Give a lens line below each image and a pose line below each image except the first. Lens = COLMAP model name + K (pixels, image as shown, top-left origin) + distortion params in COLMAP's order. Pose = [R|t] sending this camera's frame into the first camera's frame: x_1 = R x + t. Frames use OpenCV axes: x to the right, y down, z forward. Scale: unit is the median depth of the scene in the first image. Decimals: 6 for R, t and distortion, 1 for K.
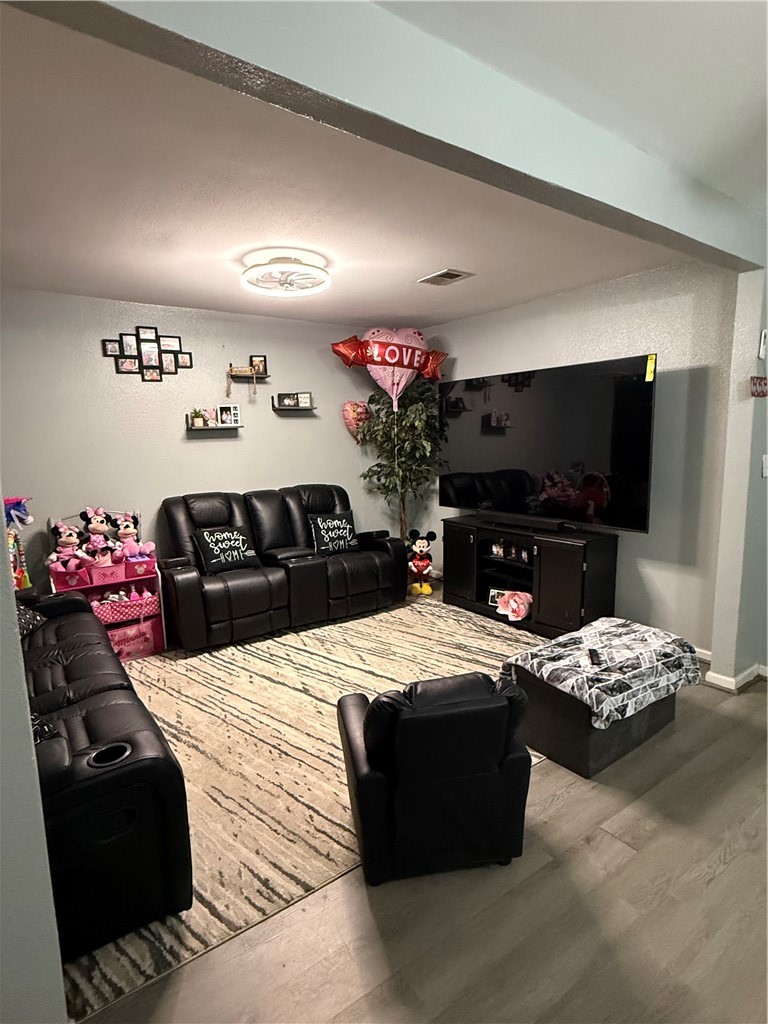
lens RADIAL K [[537.6, 0, 386.6], [0, 537.6, 511.4], [0, 0, 1]] dist [0.002395, 0.000470]
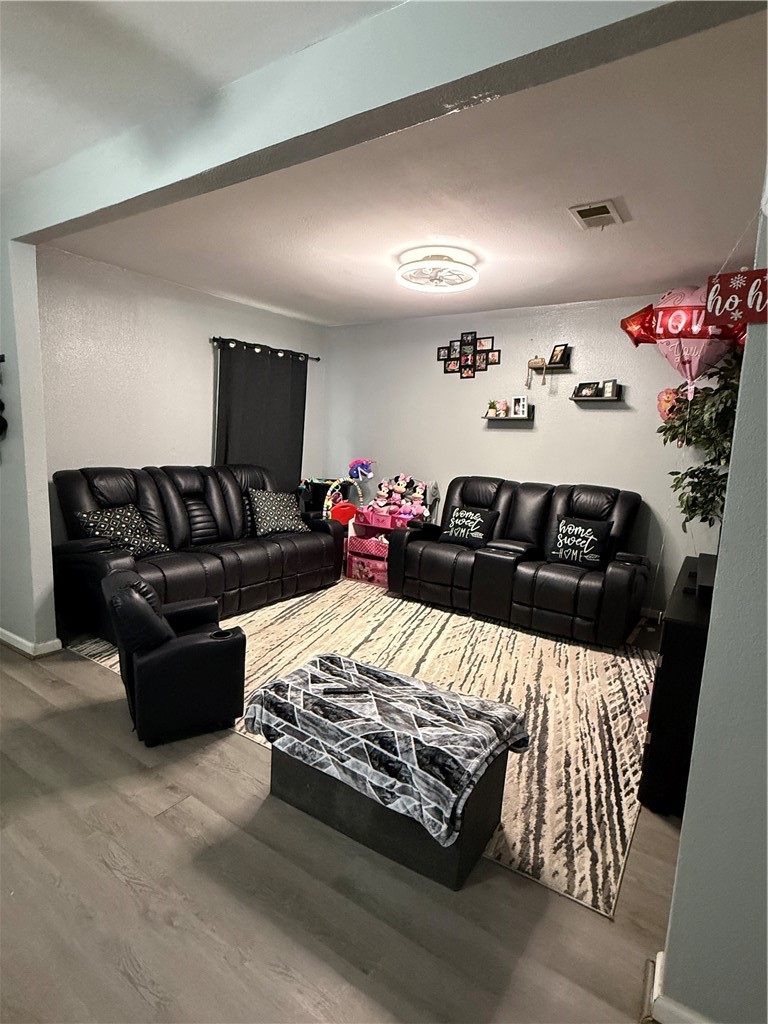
lens RADIAL K [[537.6, 0, 386.2], [0, 537.6, 512.7], [0, 0, 1]] dist [0.002395, 0.000470]
pose [[0.350798, 0.171894, -0.920540, 0.639953], [-0.179409, 0.977136, 0.114094, -0.052988], [0.919105, 0.125129, 0.373616, 0.420709]]
